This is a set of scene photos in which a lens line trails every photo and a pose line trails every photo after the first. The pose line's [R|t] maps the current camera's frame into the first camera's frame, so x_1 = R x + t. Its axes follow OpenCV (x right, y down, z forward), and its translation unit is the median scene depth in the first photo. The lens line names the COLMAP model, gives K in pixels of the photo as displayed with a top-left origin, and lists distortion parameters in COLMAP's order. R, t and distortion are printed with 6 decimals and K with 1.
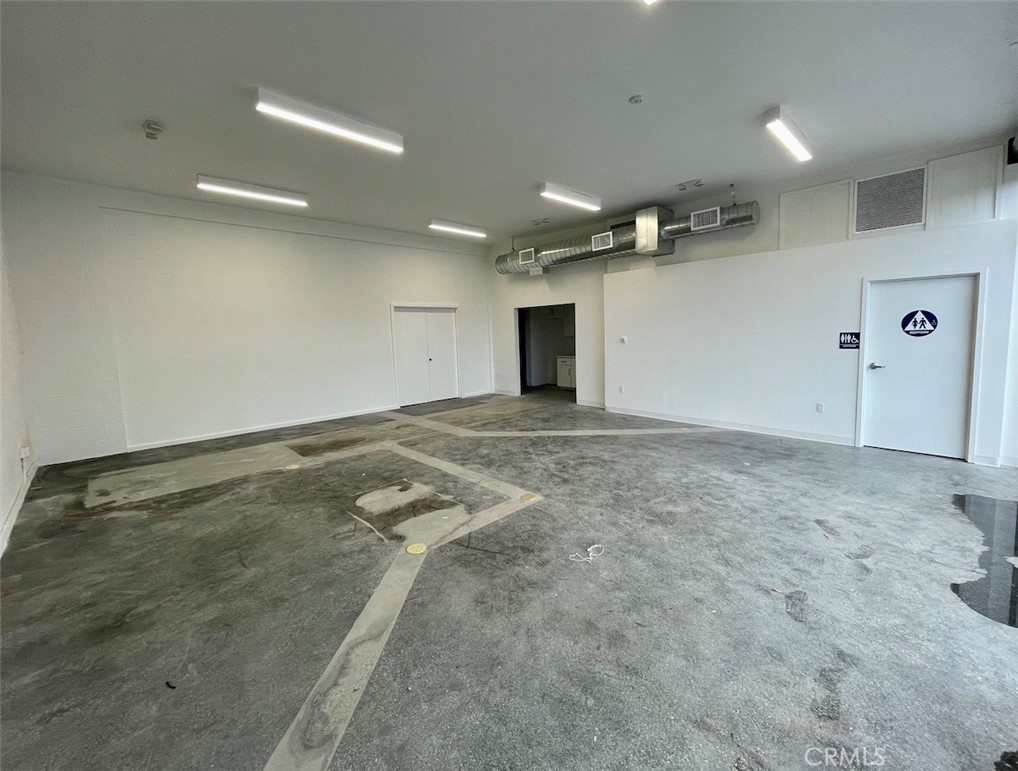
lens RADIAL K [[430.3, 0, 509.0], [0, 430.3, 385.5], [0, 0, 1]] dist [-0.002305, -0.000250]
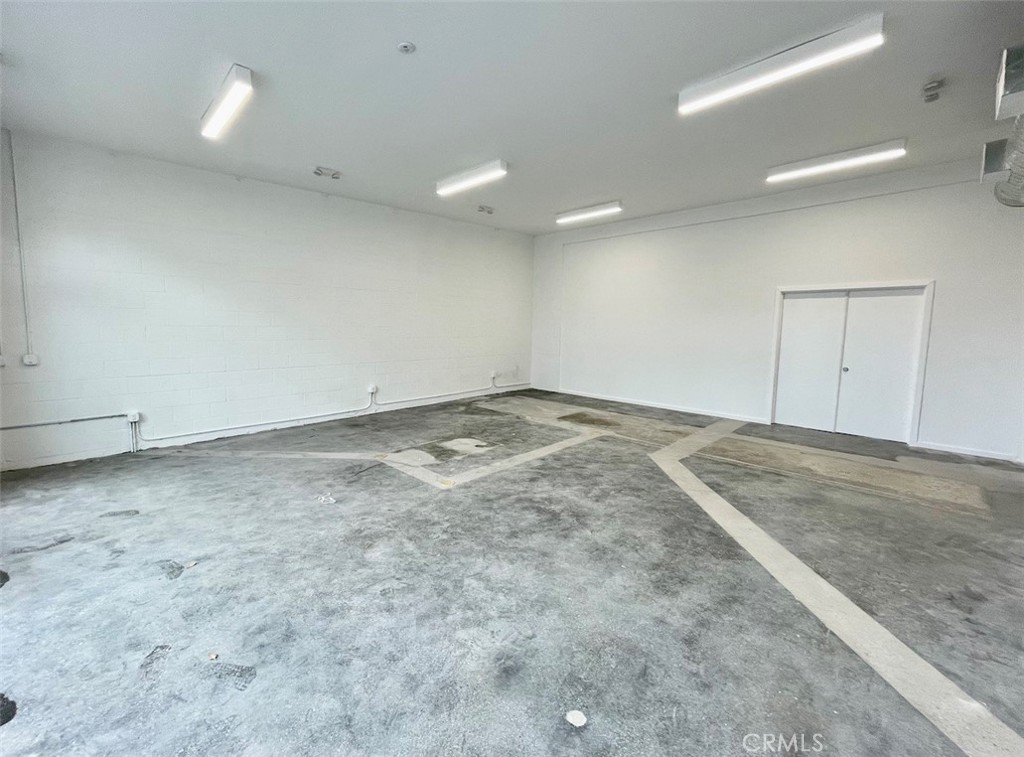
lens RADIAL K [[415.6, 0, 494.8], [0, 415.6, 373.2], [0, 0, 1]] dist [0.001526, 0.000131]
pose [[0.007978, 0.146739, -0.989143, 0.985219], [-0.136417, 0.980086, 0.144295, -0.163518], [0.990619, 0.133785, 0.027837, 1.019036]]
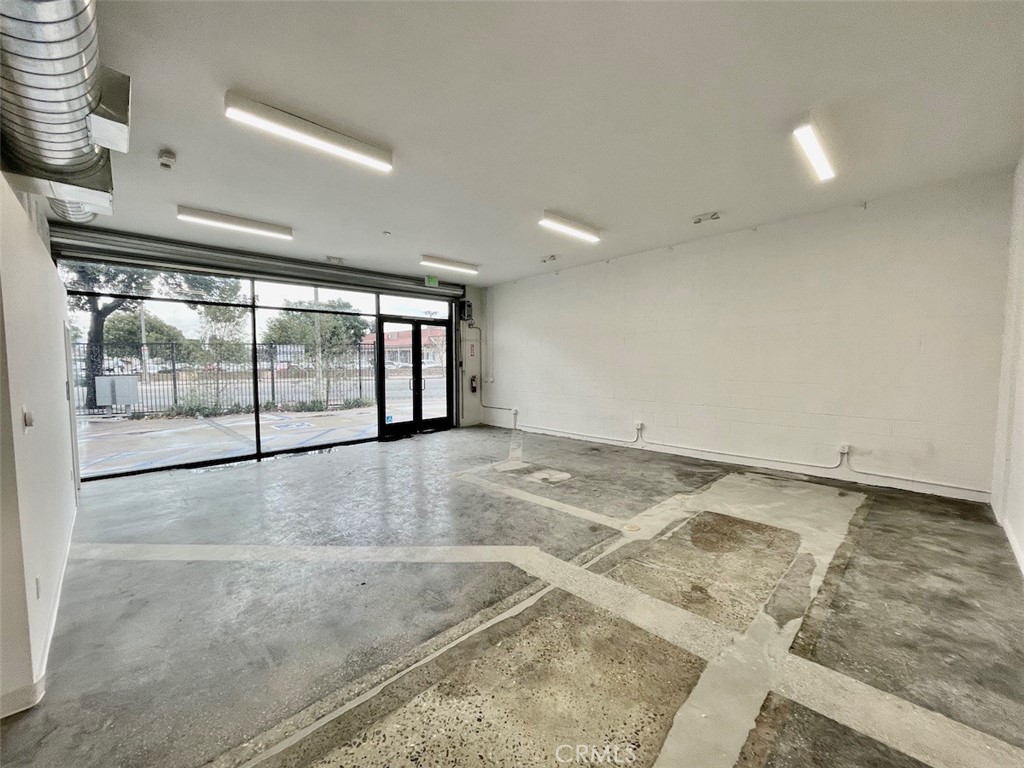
lens RADIAL K [[409.2, 0, 508.6], [0, 409.2, 387.2], [0, 0, 1]] dist [0.000425, -0.000076]
pose [[-0.999094, 0.032945, -0.026950, -0.106403], [0.027055, 0.980344, 0.195432, -0.312559], [0.032859, 0.194526, -0.980347, 2.294081]]
